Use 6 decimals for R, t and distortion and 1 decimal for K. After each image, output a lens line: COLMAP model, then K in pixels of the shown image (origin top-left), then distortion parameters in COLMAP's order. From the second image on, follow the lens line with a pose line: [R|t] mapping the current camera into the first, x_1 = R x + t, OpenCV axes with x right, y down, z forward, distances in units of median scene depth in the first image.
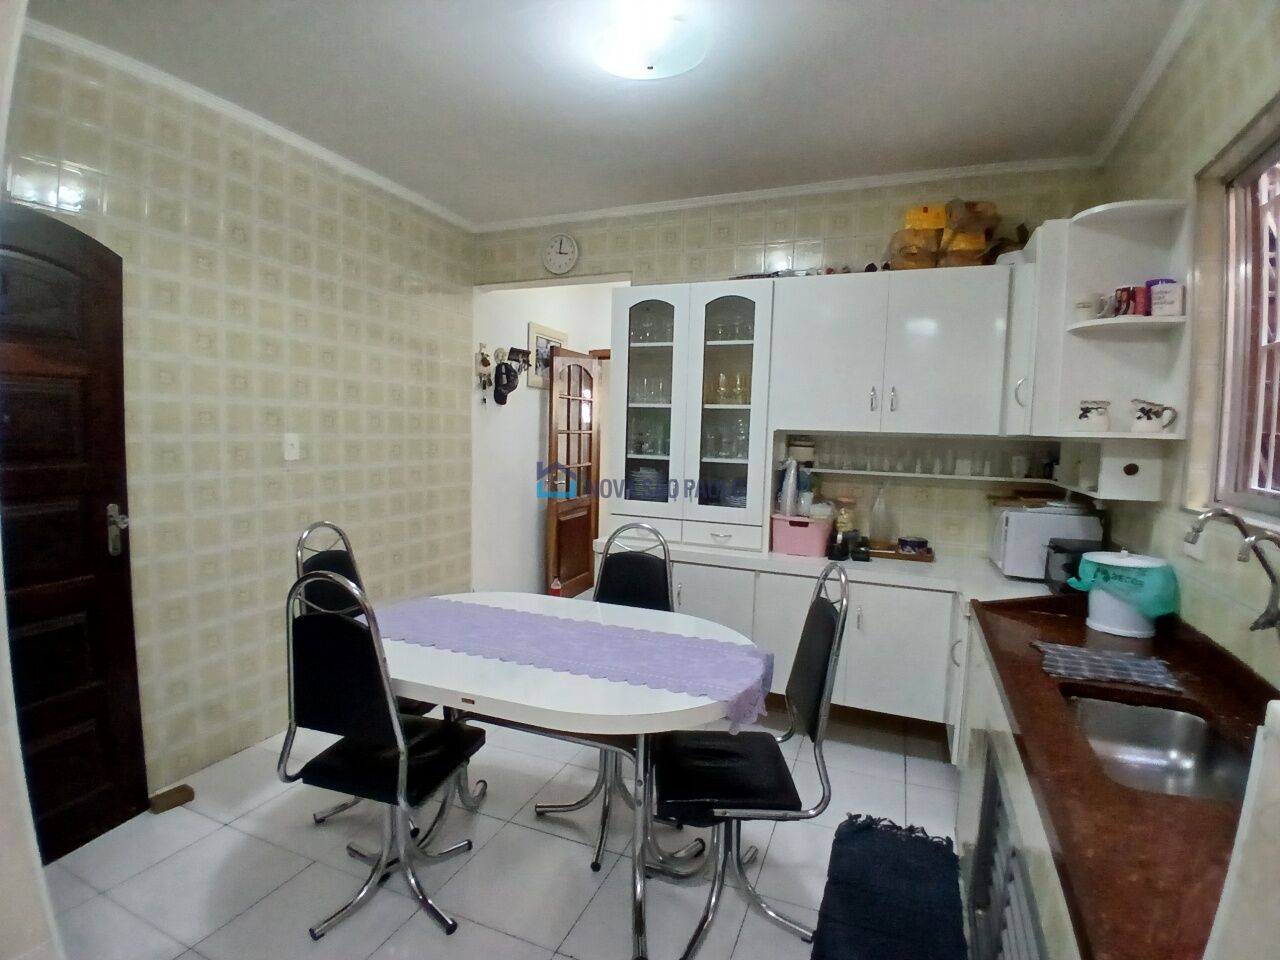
lens RADIAL K [[656.0, 0, 644.7], [0, 656.0, 479.1], [0, 0, 1]] dist [0.000611, -0.042813]
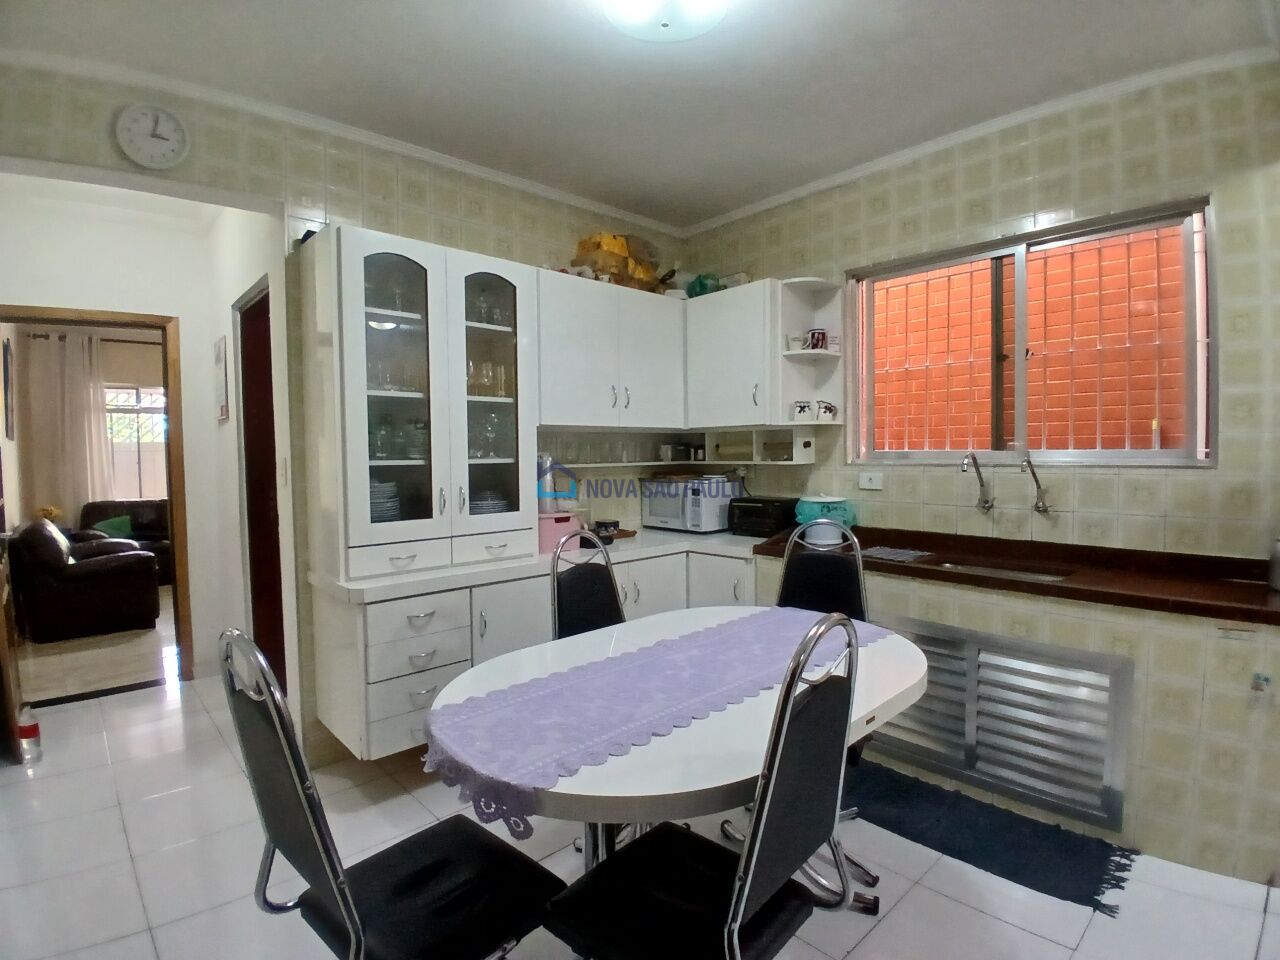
lens RADIAL K [[656.0, 0, 644.7], [0, 656.0, 479.1], [0, 0, 1]] dist [0.000611, -0.042813]
pose [[0.406096, -0.069101, 0.911214, -0.613764], [0.092794, 0.995101, 0.034107, -0.015407], [-0.909107, 0.070704, 0.410519, 0.472039]]
